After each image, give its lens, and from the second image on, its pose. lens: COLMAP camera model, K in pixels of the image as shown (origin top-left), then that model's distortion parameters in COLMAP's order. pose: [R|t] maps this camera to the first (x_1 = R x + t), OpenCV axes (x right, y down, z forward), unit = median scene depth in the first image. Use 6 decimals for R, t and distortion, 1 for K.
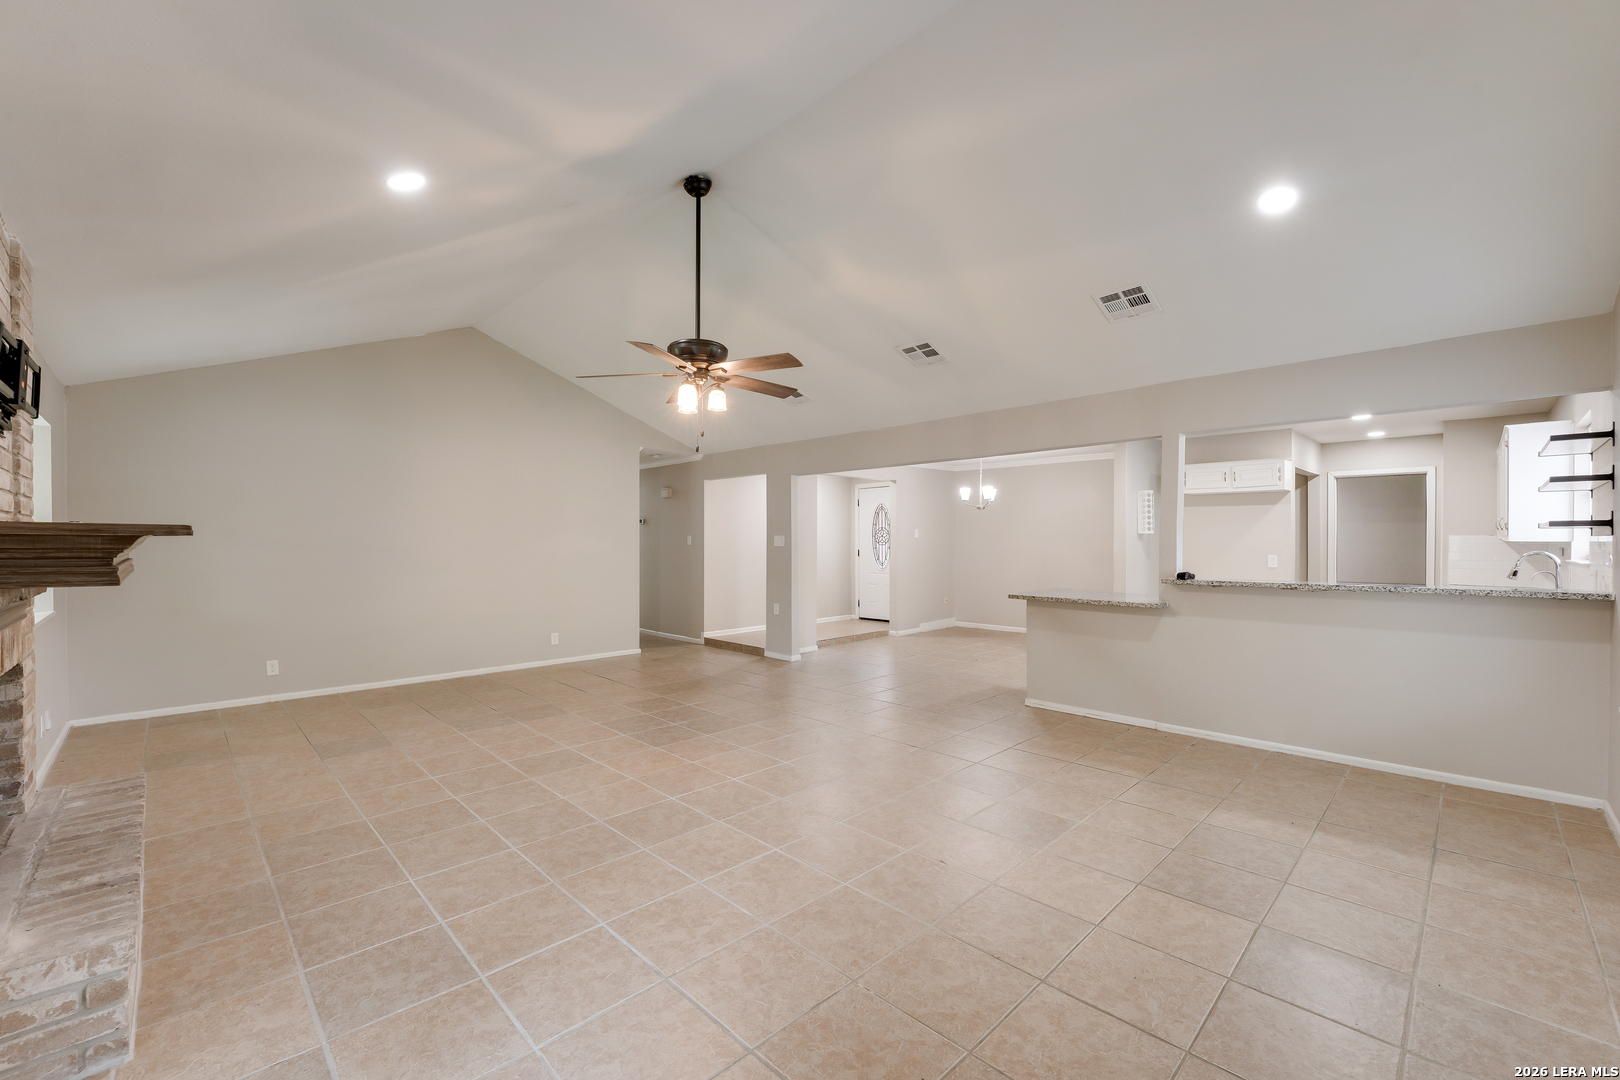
lens RADIAL K [[664.9, 0, 803.0], [0, 664.9, 540.2], [0, 0, 1]] dist [-0.017683, 0.000248]
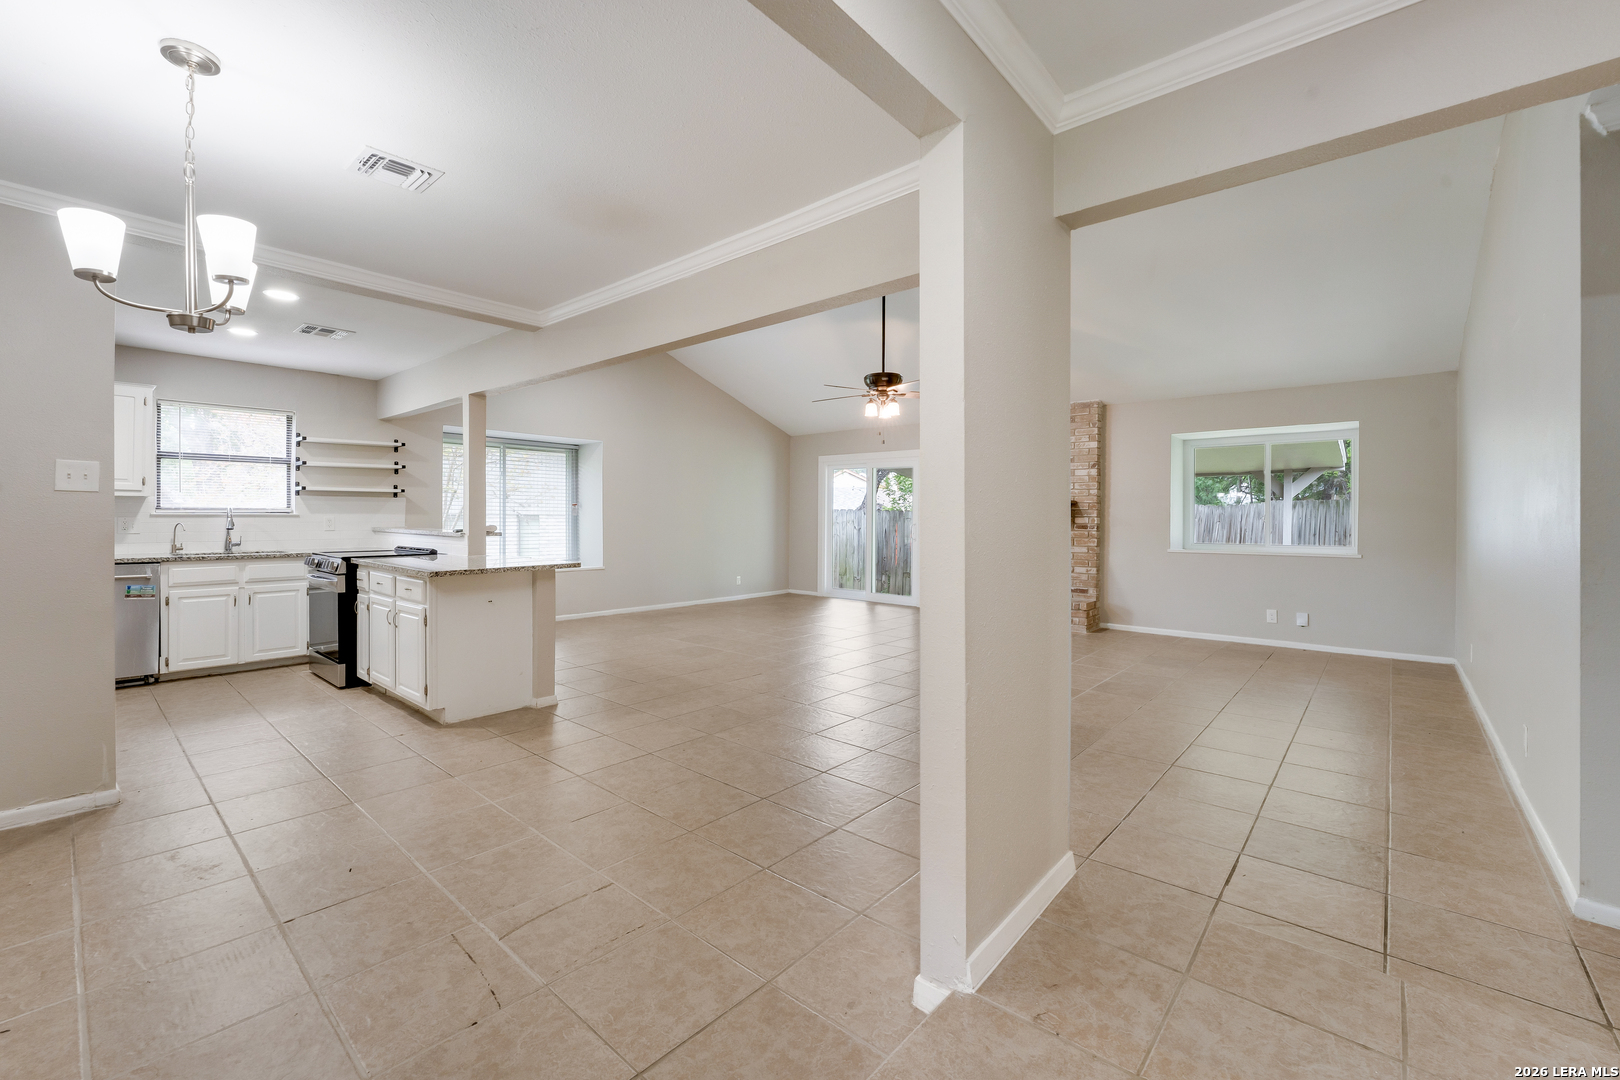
lens RADIAL K [[674.9, 0, 793.3], [0, 674.9, 516.6], [0, 0, 1]] dist [-0.015452, 0.000410]
pose [[-0.997610, -0.004015, -0.068985, 0.158962], [-0.004086, 0.999991, 0.000884, 0.035382], [0.068981, 0.001164, -0.997617, 2.587462]]
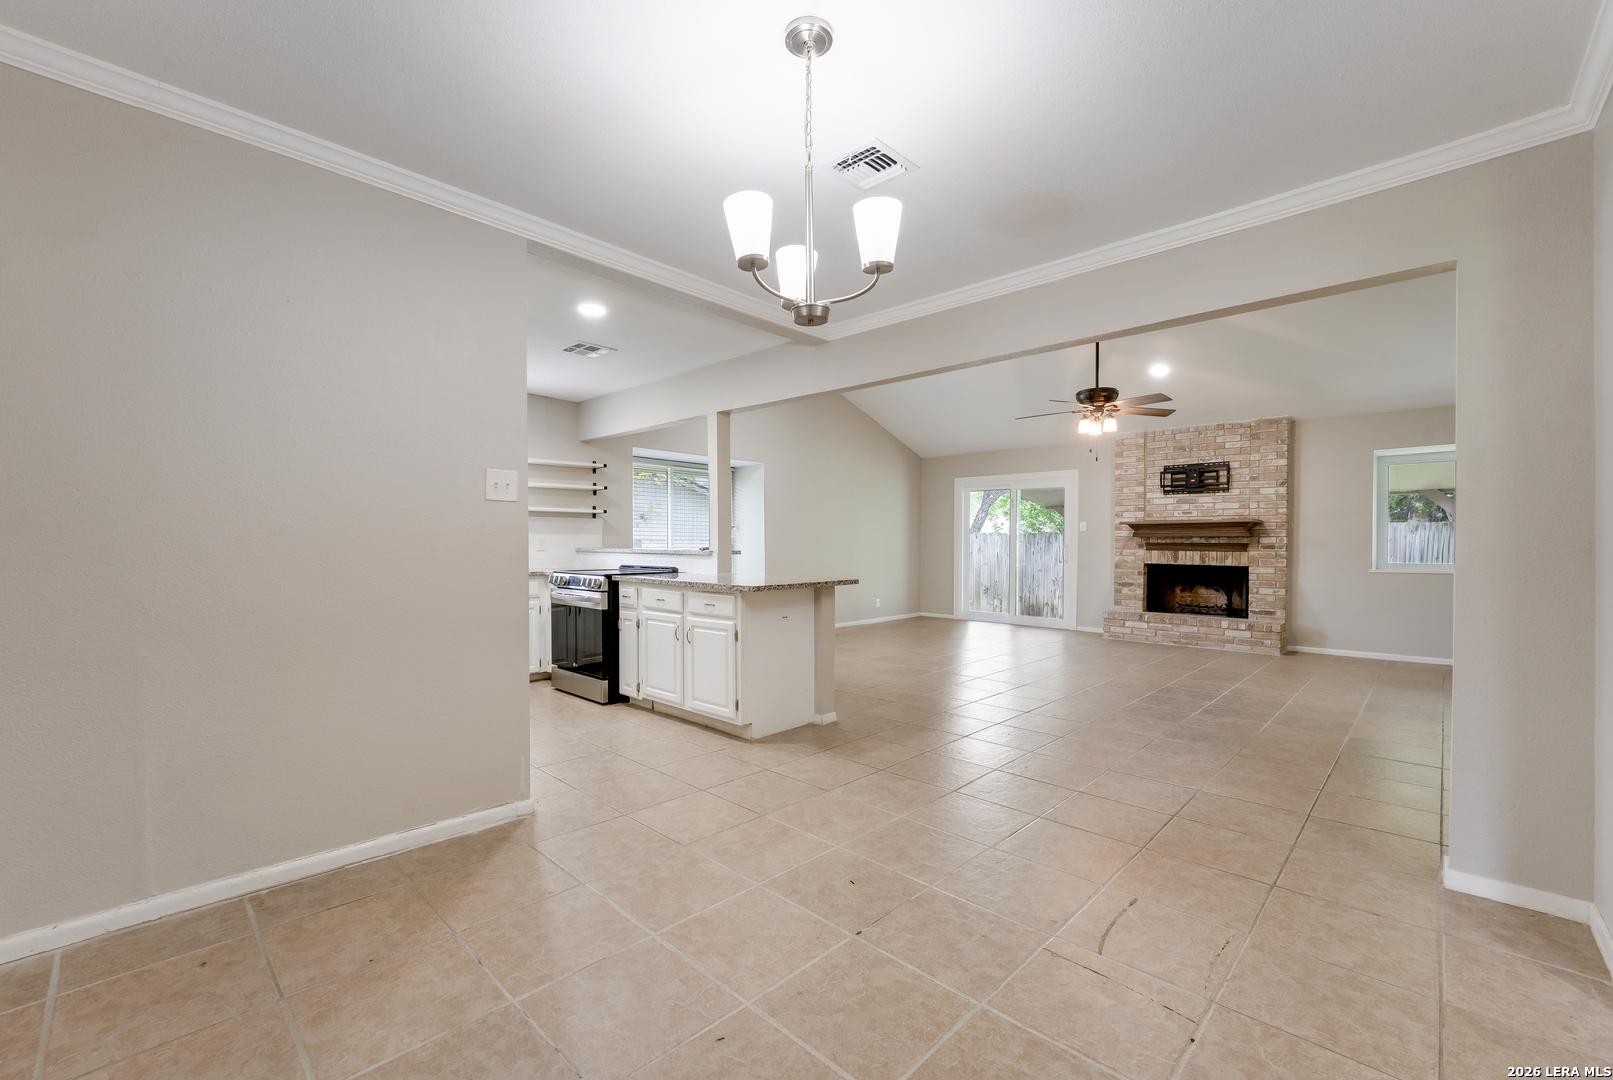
lens RADIAL K [[669.4, 0, 786.2], [0, 669.4, 552.0], [0, 0, 1]] dist [-0.016692, 0.000434]
pose [[-0.999858, -0.001326, -0.016806, 0.581750], [-0.001532, 0.999924, 0.012249, 0.057084], [0.016789, 0.012273, -0.999784, 2.544778]]
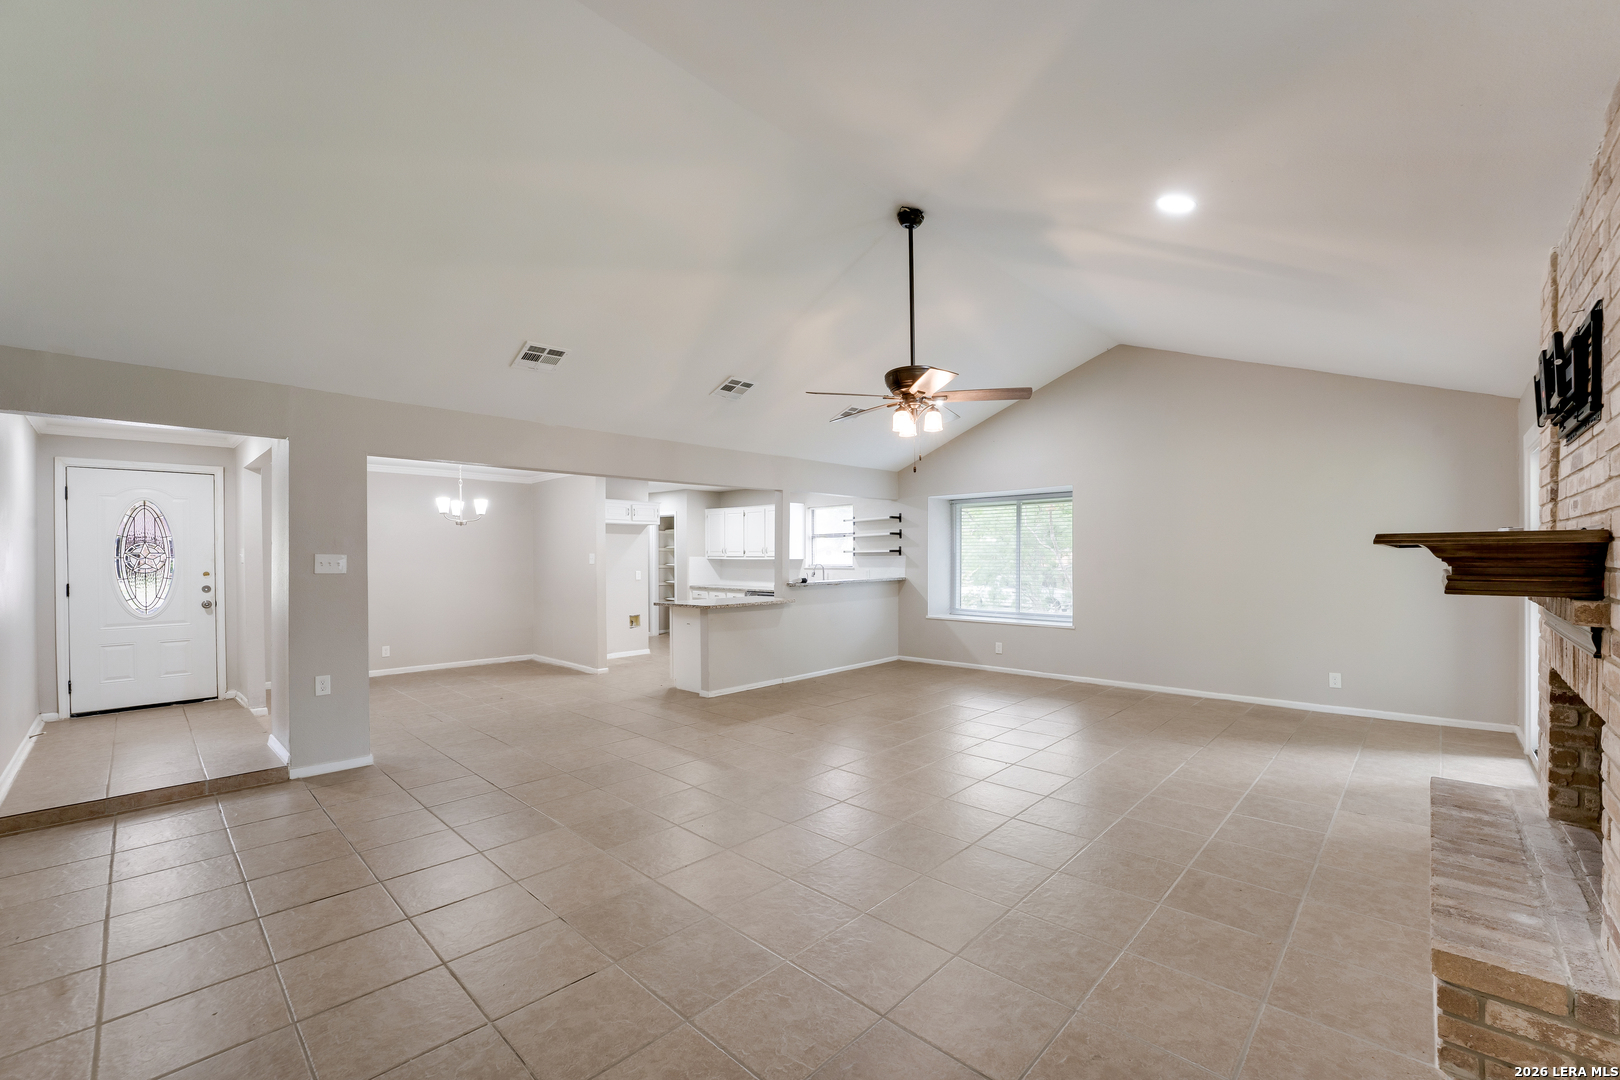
lens RADIAL K [[660.1, 0, 812.4], [0, 660.1, 561.9], [0, 0, 1]] dist [-0.016442, 0.000294]
pose [[-0.037370, -0.004165, 0.999293, -1.213523], [0.009104, 0.999948, 0.004508, 0.001934], [-0.999260, 0.009266, -0.037330, 1.219281]]
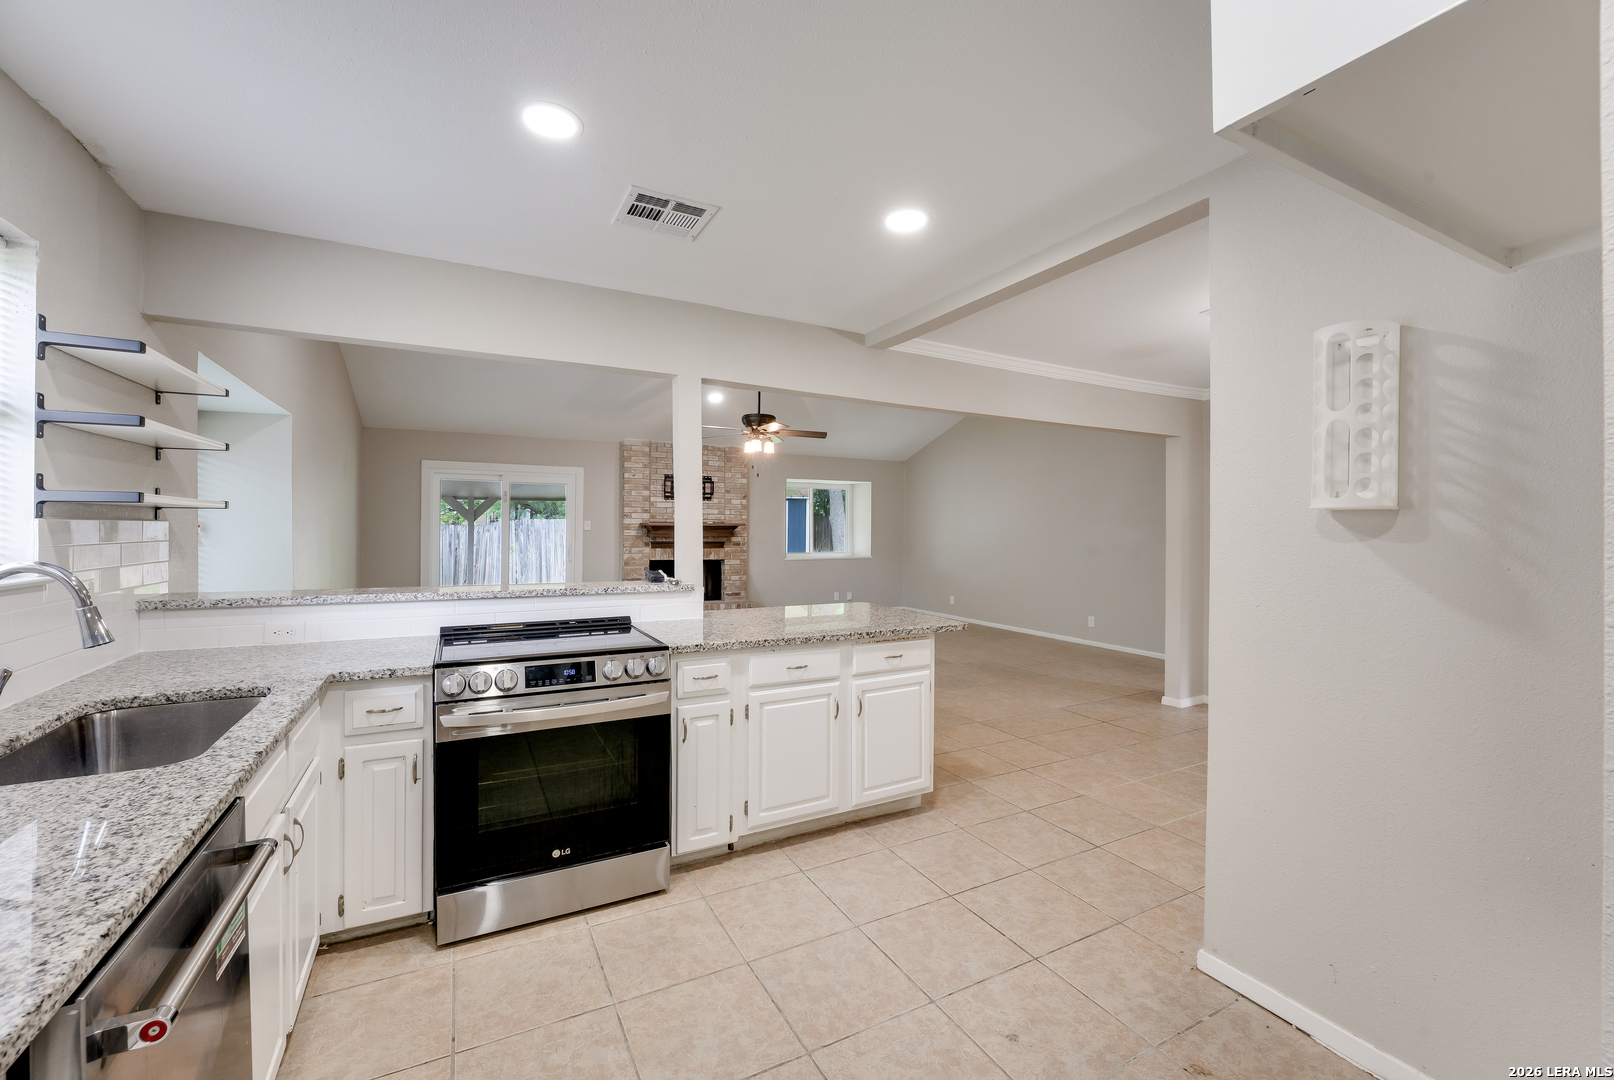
lens RADIAL K [[655.8, 0, 803.5], [0, 655.8, 528.6], [0, 0, 1]] dist [-0.014148, 0.000158]
pose [[-0.282664, 0.000651, -0.959219, 1.471511], [-0.007355, 0.999969, 0.002846, -0.003991], [0.959191, 0.007860, -0.282651, 1.621952]]
